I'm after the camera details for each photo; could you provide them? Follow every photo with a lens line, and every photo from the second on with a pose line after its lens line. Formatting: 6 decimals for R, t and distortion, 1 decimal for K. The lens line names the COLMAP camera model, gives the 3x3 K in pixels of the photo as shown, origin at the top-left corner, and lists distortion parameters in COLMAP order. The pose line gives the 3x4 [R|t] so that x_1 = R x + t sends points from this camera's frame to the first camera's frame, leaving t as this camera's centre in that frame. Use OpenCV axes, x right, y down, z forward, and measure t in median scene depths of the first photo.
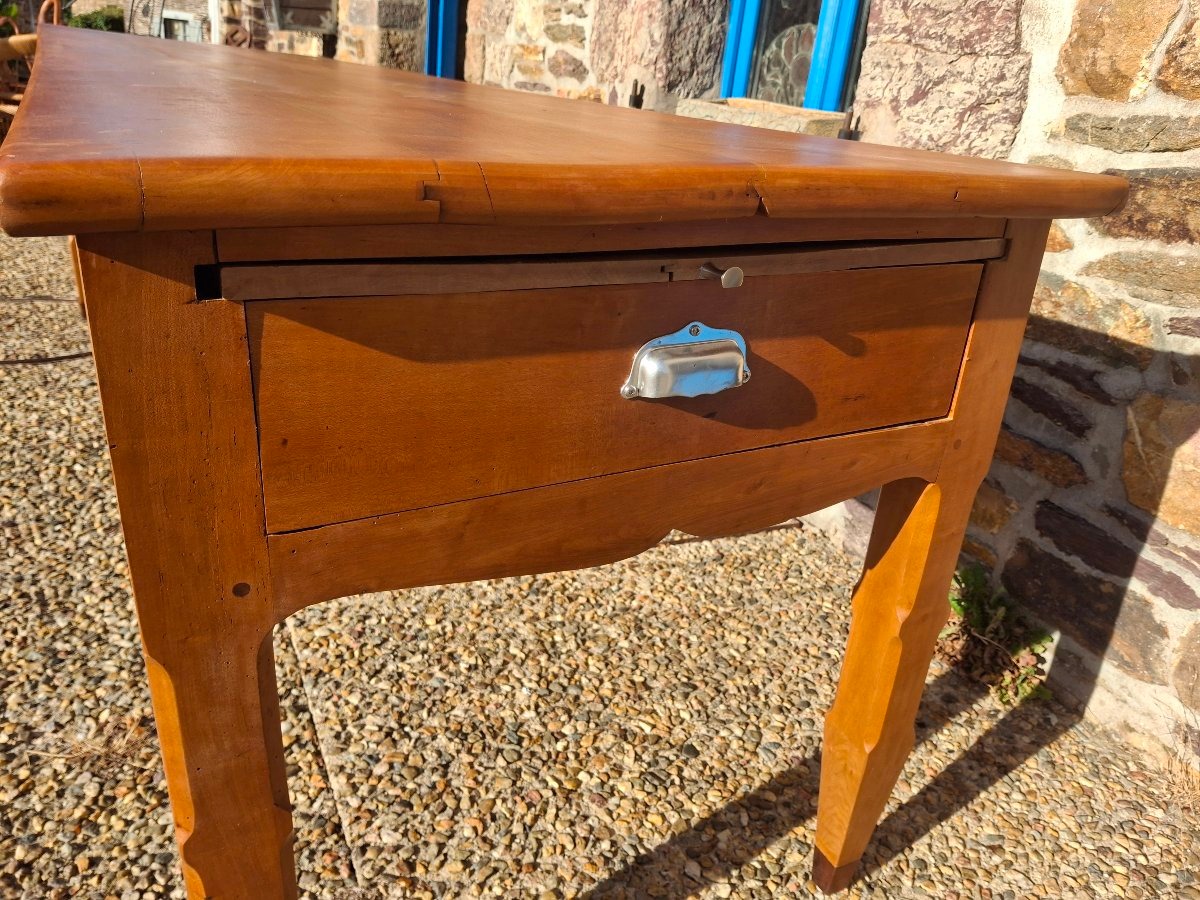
lens RADIAL K [[886.1, 0, 600.0], [0, 886.1, 450.0], [0, 0, 1]] dist [0.000040, -0.041150]
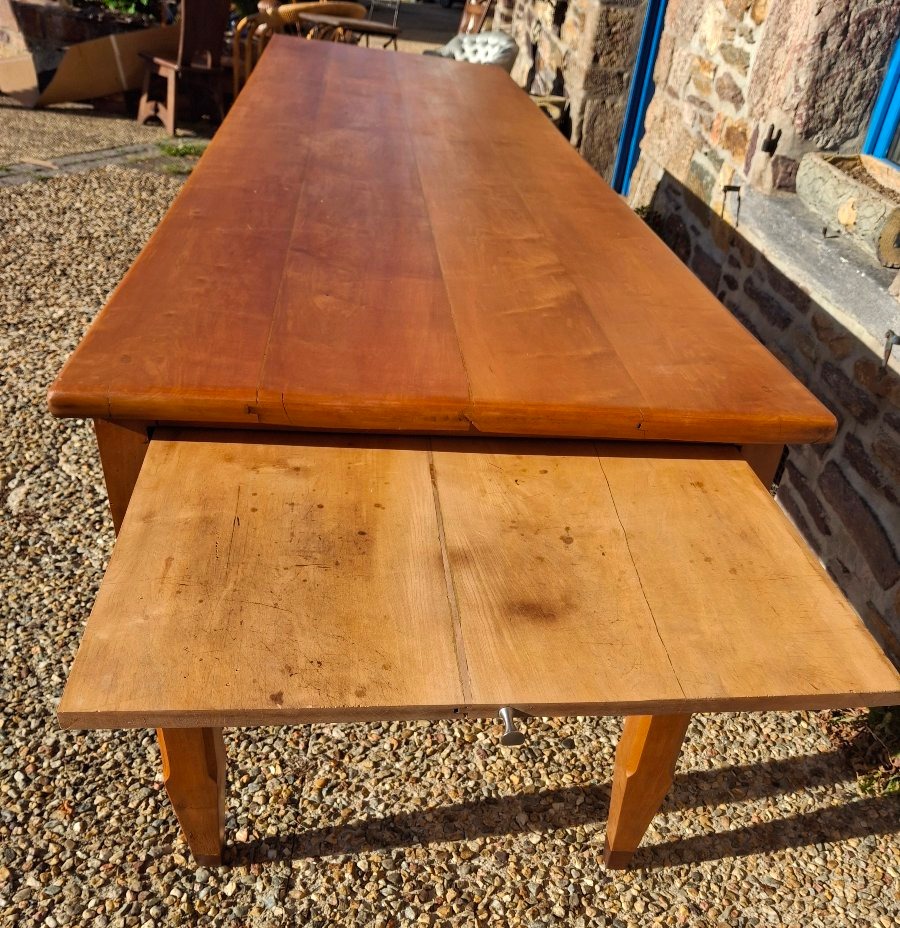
lens RADIAL K [[861.4, 0, 472.5], [0, 861.4, 581.5], [0, 0, 1]] dist [0.094093, -0.139689]
pose [[0.918469, 0.239082, -0.315048, 0.318462], [-0.176111, 0.960497, 0.215477, -0.145917], [0.354119, -0.142425, 0.924291, -0.212662]]
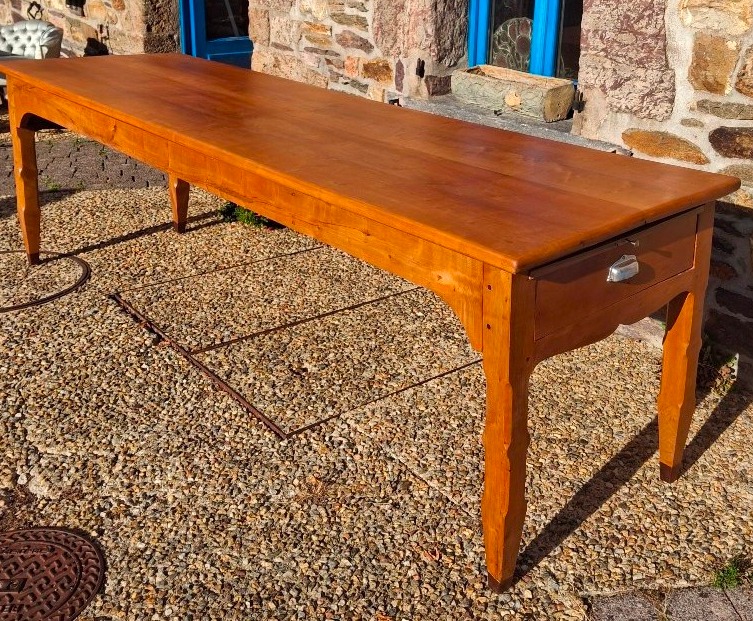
lens RADIAL K [[860.8, 0, 431.0], [0, 860.8, 216.1], [0, 0, 1]] dist [0.113792, -0.250096]
pose [[0.969550, -0.145217, 0.197192, -0.541779], [0.160160, 0.985143, -0.061987, -0.094813], [-0.185260, 0.091682, 0.978403, -0.897388]]
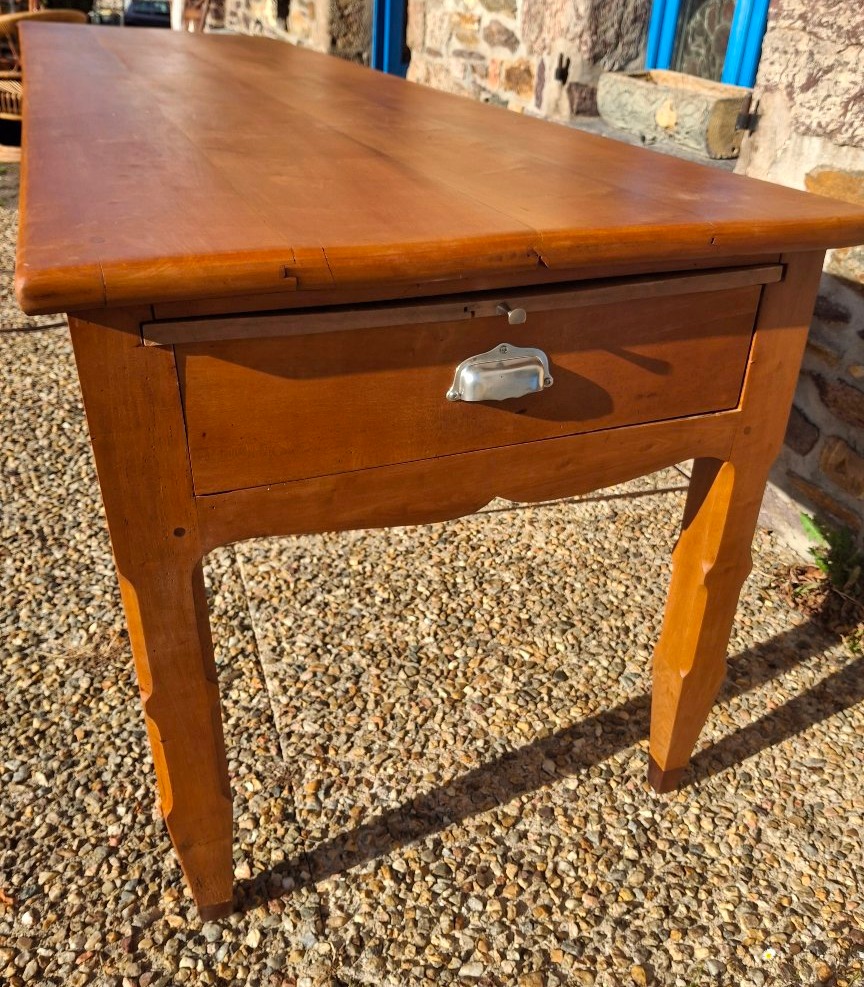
lens RADIAL K [[870.0, 0, 449.2], [0, 870.0, 495.4], [0, 0, 1]] dist [0.079293, -0.177062]
pose [[0.992445, 0.023185, -0.120479, 0.088649], [-0.010305, 0.994265, 0.106447, -0.025955], [0.122256, -0.104401, 0.986992, -0.156496]]
